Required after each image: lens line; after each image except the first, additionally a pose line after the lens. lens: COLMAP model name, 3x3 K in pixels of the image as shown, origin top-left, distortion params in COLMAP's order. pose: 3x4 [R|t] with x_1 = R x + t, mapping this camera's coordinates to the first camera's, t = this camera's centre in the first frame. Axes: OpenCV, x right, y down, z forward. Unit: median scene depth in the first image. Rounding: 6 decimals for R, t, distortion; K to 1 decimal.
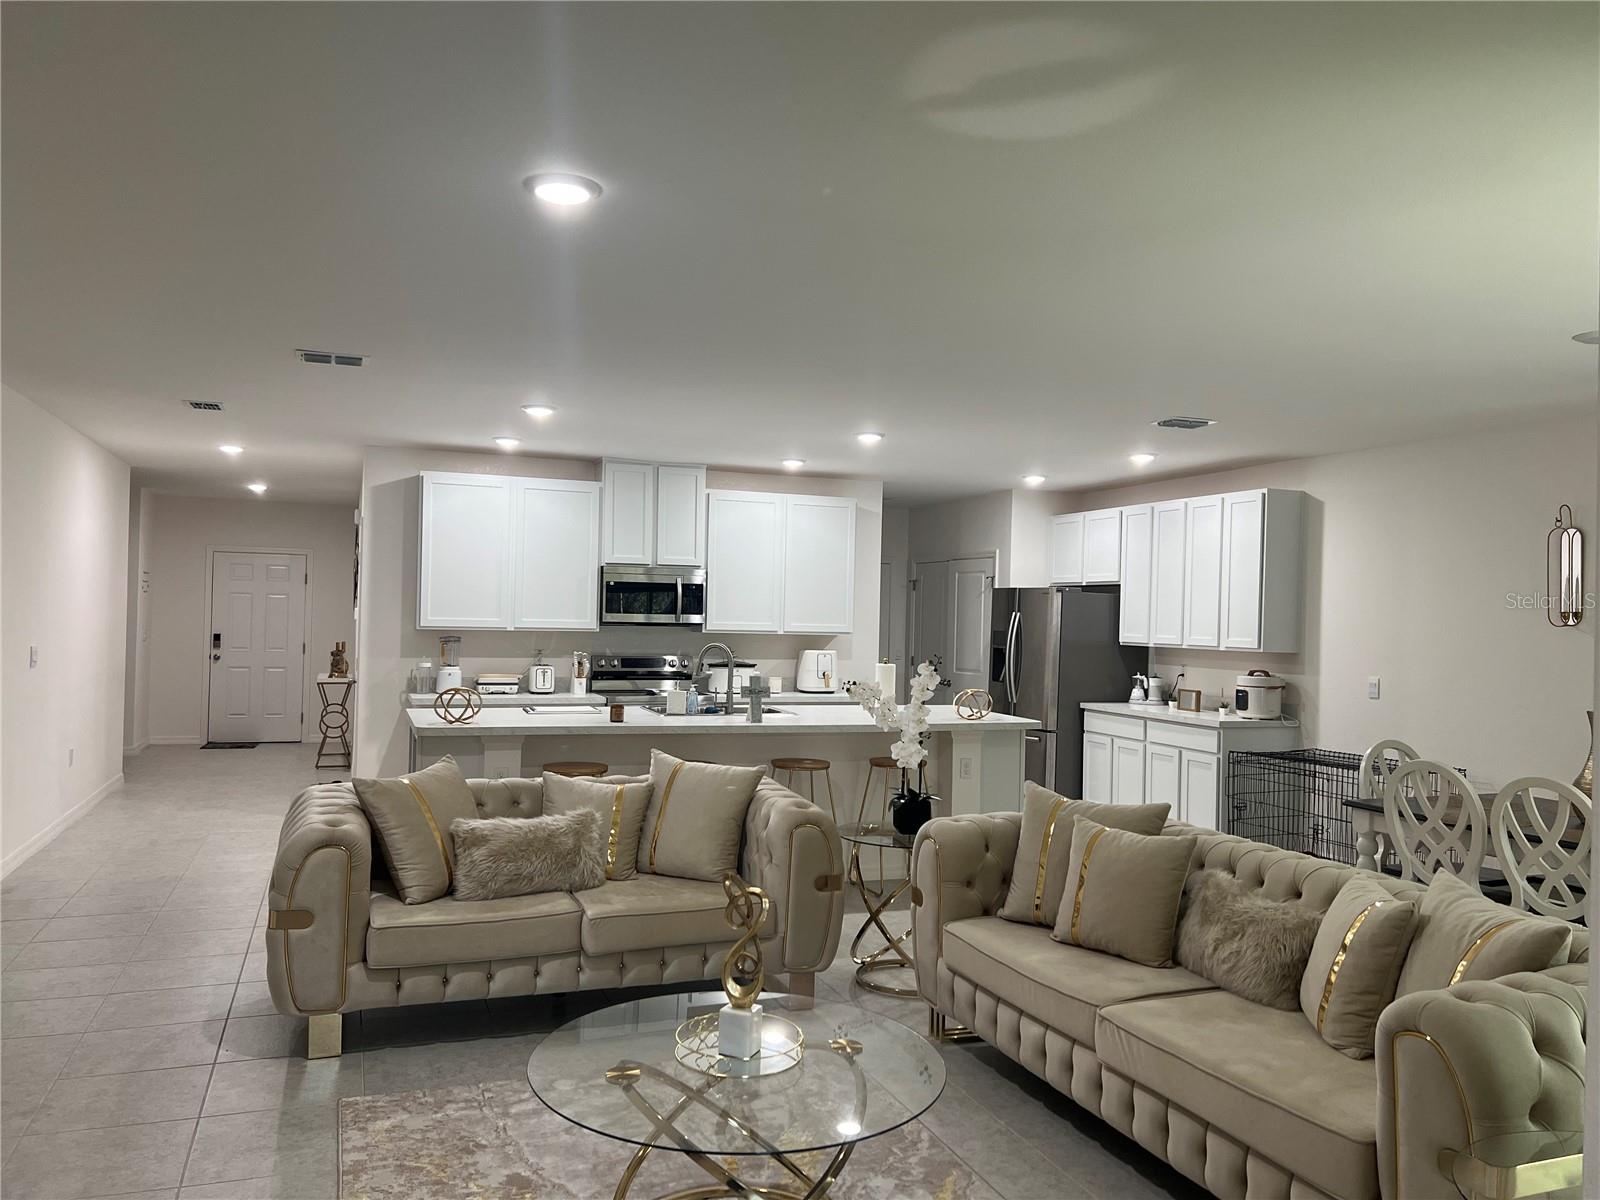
lens RADIAL K [[1194.4, 0, 803.2], [0, 1194.4, 595.3], [0, 0, 1]] dist [0.059206, -0.066672]
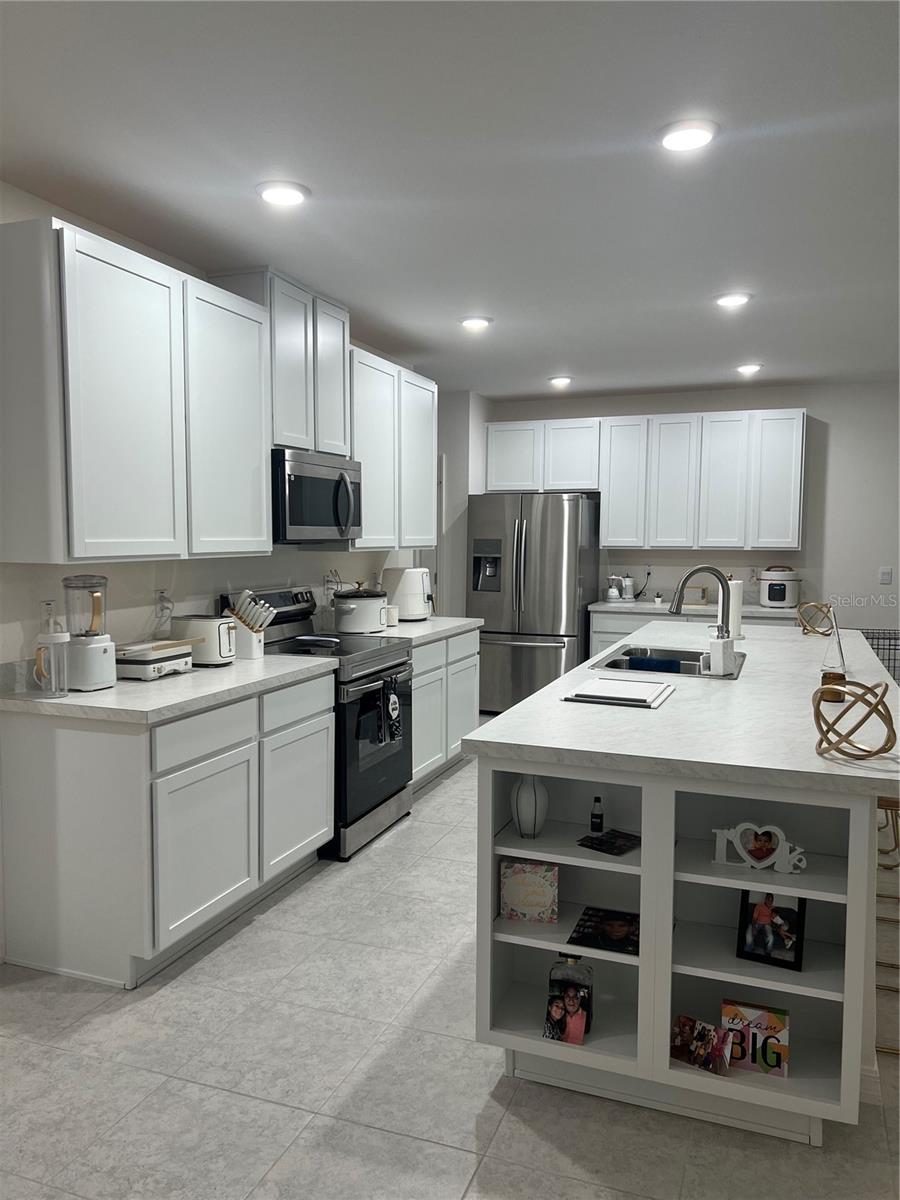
lens RADIAL K [[895.8, 0, 452.3], [0, 895.8, 603.3], [0, 0, 1]] dist [0.059206, -0.066672]
pose [[0.662953, -0.078280, 0.744557, -0.619217], [-0.002118, 0.994318, 0.106425, 0.007258], [-0.748658, -0.072132, 0.659021, 0.833841]]
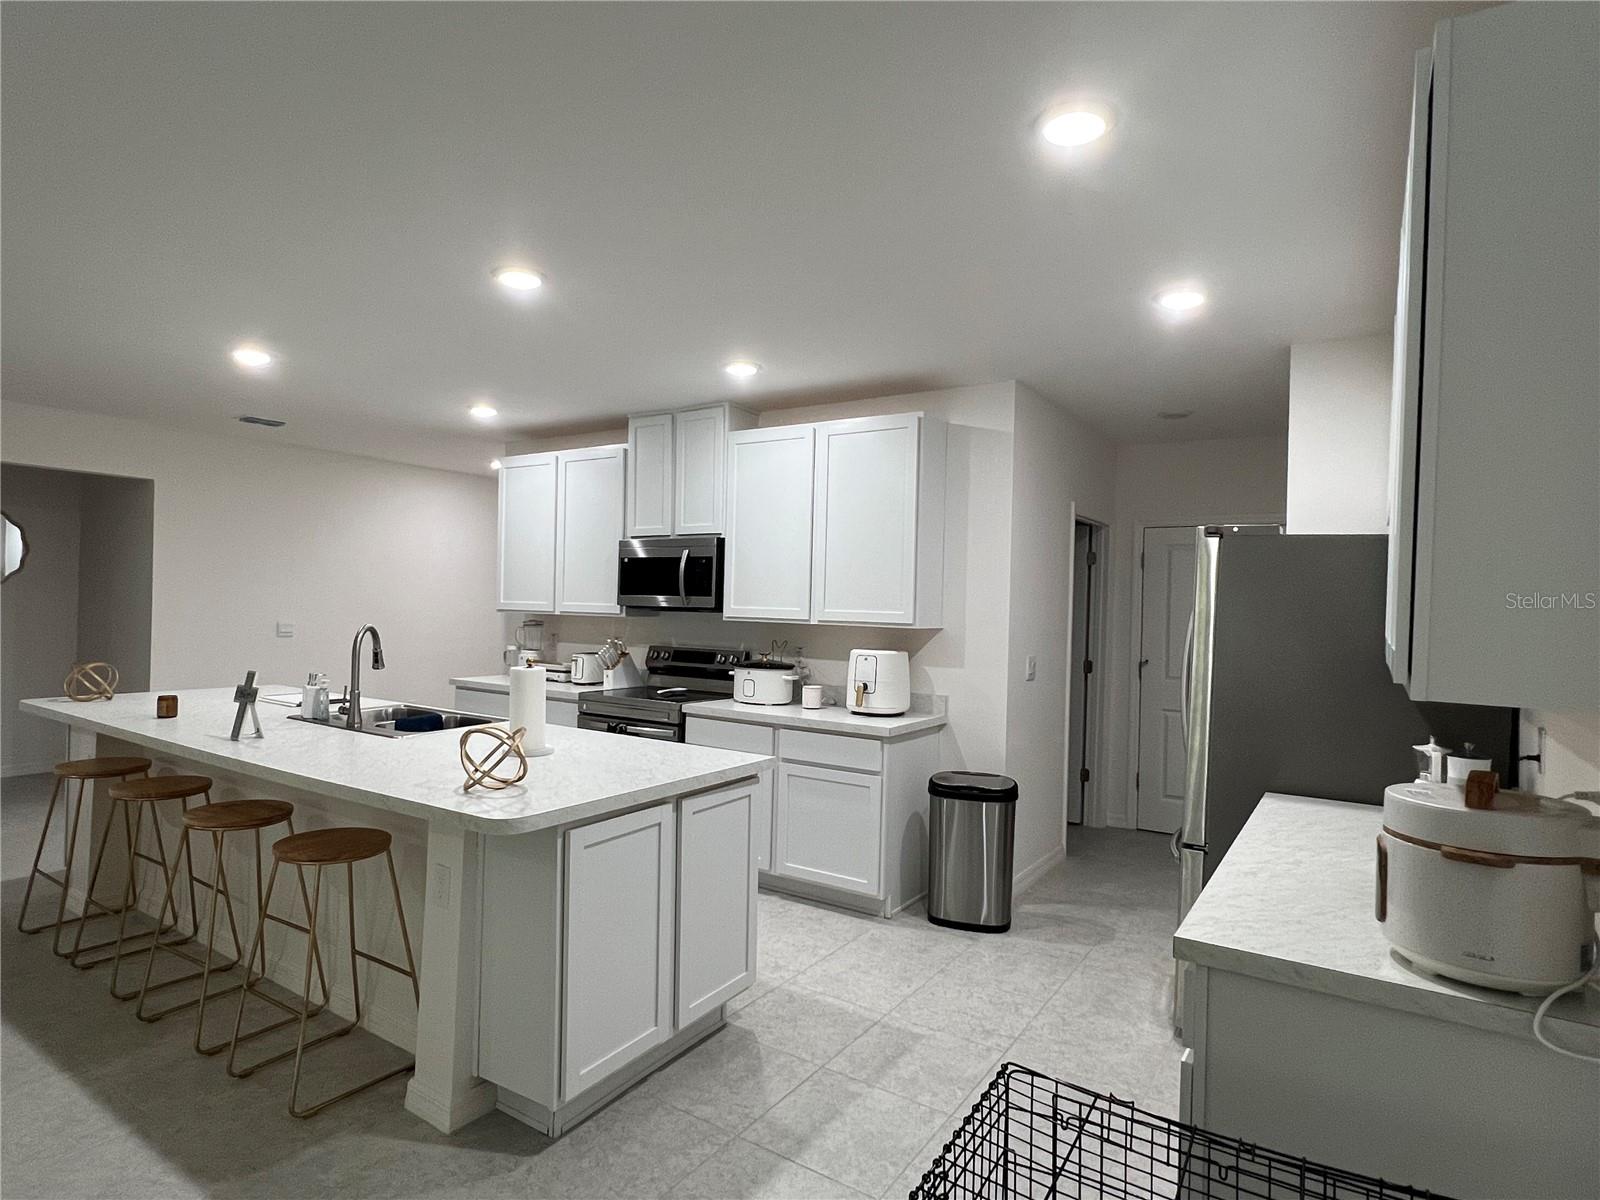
lens RADIAL K [[876.2, 0, 805.4], [0, 876.2, 605.7], [0, 0, 1]] dist [-0.007089, 0.005431]
pose [[0.580092, -0.003757, -0.814542, 0.568726], [0.010068, 0.999946, 0.002559, 0.029642], [0.814488, -0.009685, 0.580099, 1.000083]]
